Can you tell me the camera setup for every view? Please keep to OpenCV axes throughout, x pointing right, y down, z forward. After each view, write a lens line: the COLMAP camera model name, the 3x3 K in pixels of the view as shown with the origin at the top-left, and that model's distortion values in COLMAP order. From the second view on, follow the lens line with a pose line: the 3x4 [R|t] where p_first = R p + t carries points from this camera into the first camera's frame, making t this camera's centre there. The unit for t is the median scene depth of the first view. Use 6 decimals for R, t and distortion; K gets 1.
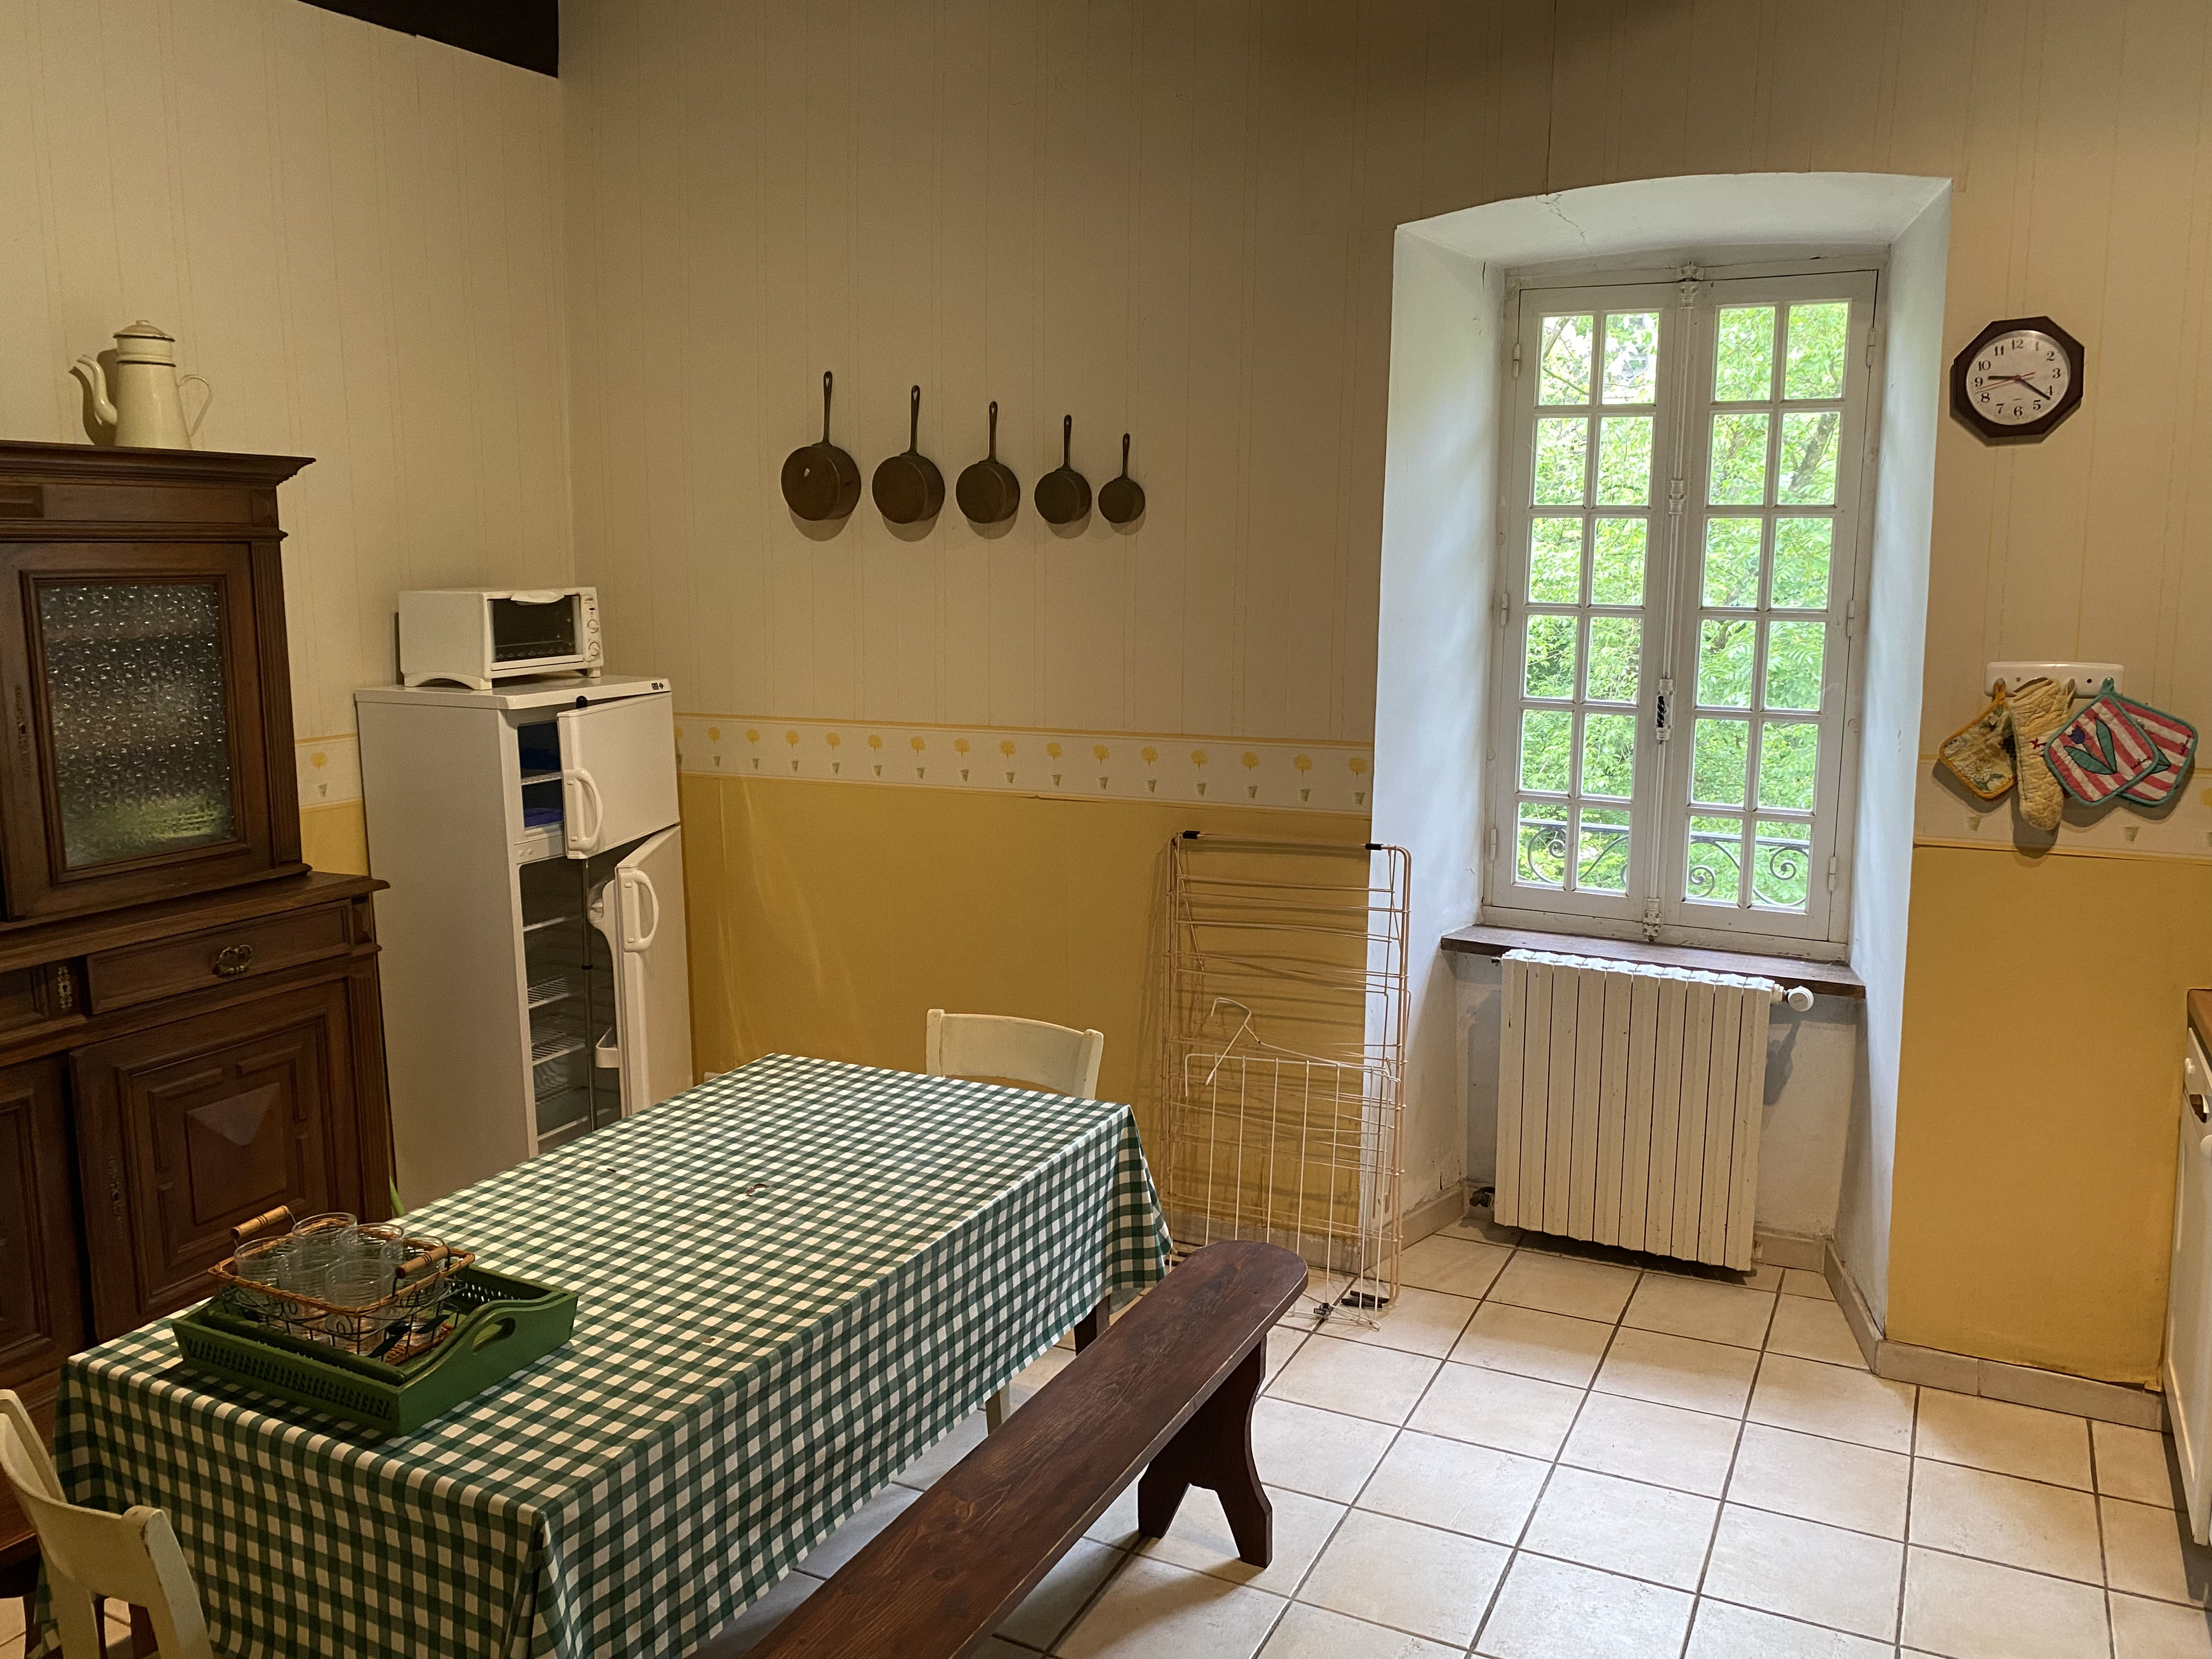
lens RADIAL K [[1697.0, 0, 1105.5], [0, 1697.0, 823.1], [0, 0, 1]] dist [0.034481, -0.031026]
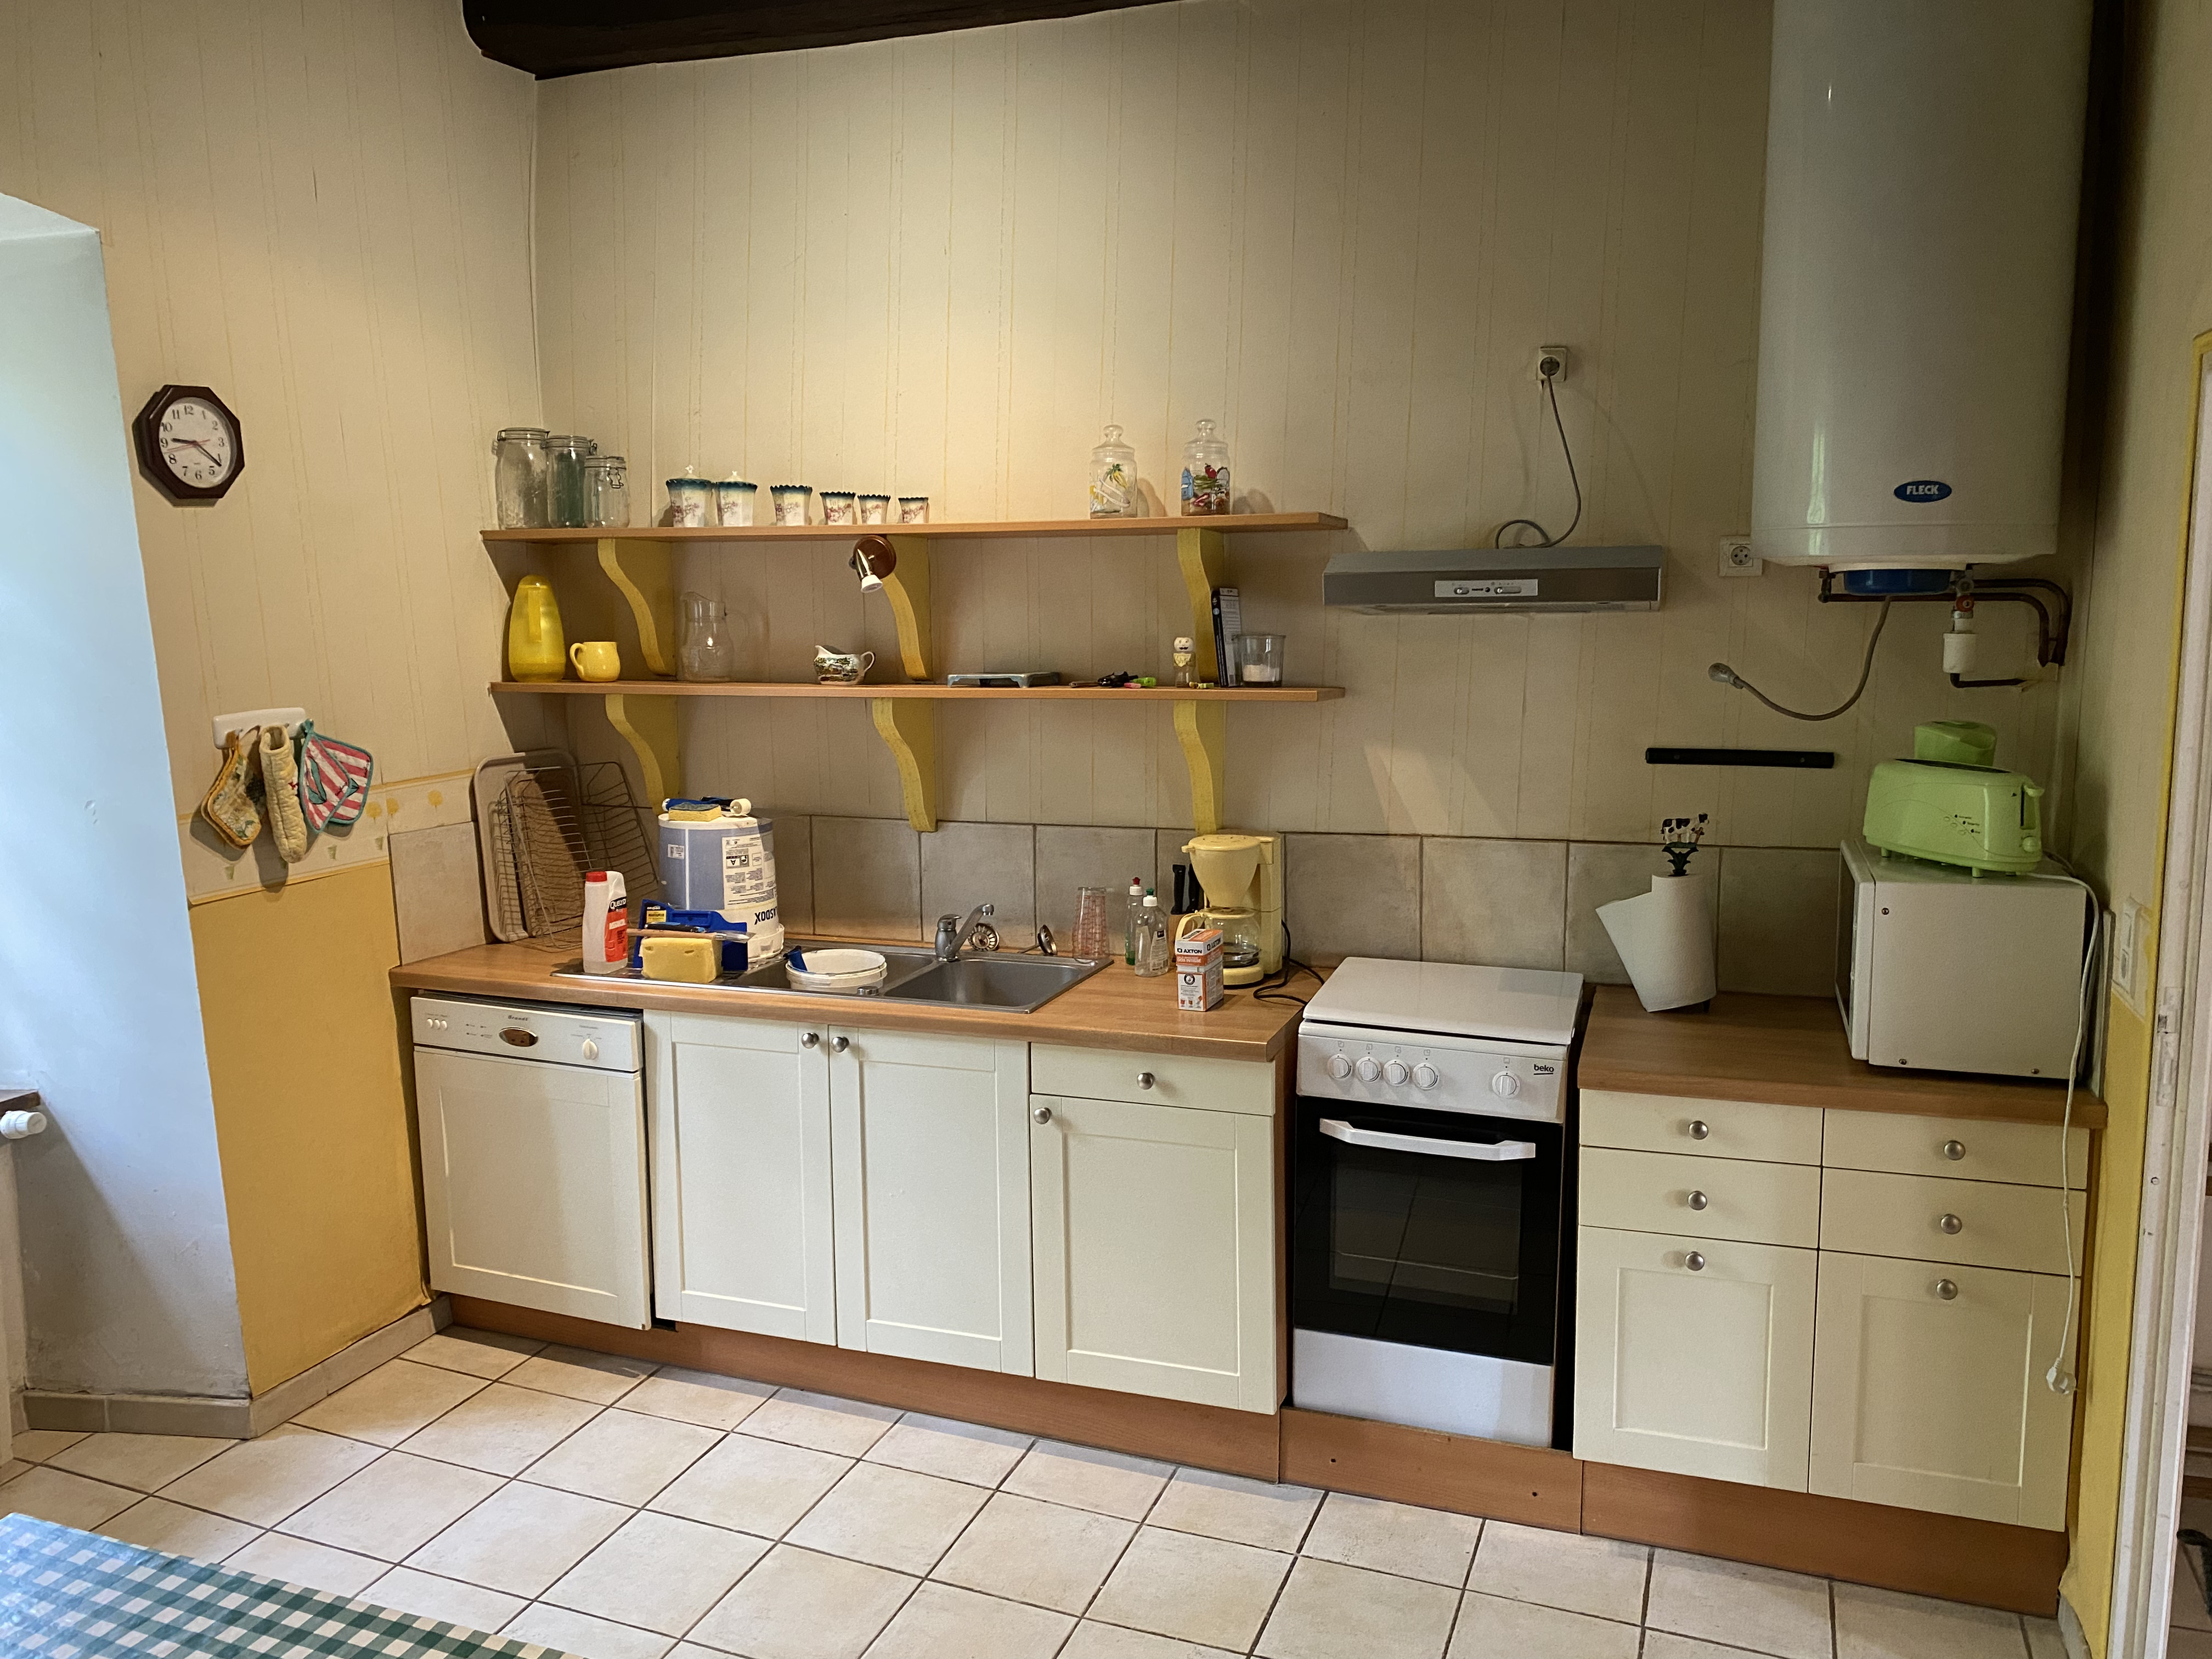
lens RADIAL K [[1697.0, 0, 1104.4], [0, 1697.0, 832.4], [0, 0, 1]] dist [0.034481, -0.031026]
pose [[-0.106564, -0.145593, 0.983589, -0.579412], [0.171775, 0.971652, 0.162437, -0.104230], [-0.979356, 0.186266, -0.078534, 0.584935]]
